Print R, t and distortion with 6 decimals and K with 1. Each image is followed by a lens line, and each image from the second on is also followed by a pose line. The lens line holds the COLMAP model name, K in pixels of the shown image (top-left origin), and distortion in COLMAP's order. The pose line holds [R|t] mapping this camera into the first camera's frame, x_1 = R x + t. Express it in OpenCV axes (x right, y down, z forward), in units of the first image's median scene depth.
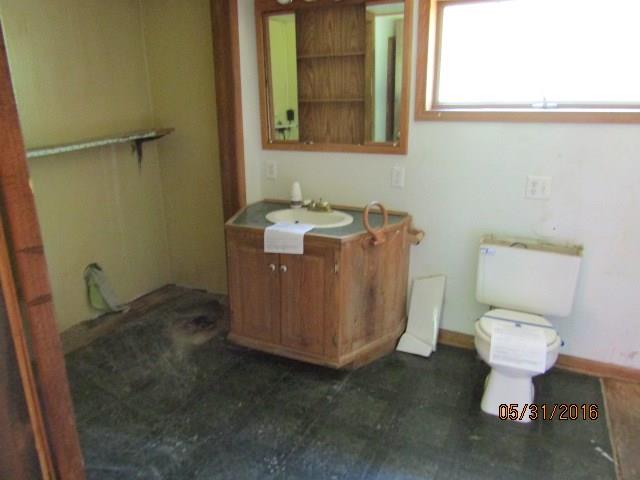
lens RADIAL K [[455.7, 0, 320.2], [0, 455.7, 239.7], [0, 0, 1]] dist [0.005763, -0.004044]
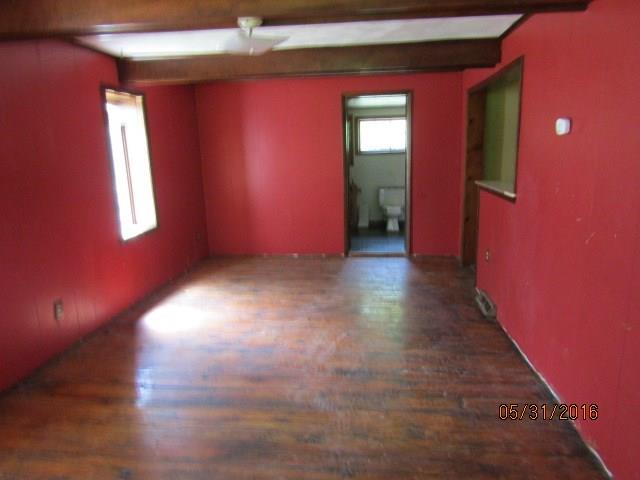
lens RADIAL K [[455.7, 0, 320.6], [0, 455.7, 240.6], [0, 0, 1]] dist [0.005763, -0.004044]
pose [[0.946214, -0.085394, 0.312067, -1.065433], [0.112149, 0.991308, -0.068785, 0.526596], [-0.303481, 0.100084, 0.947567, -1.895375]]
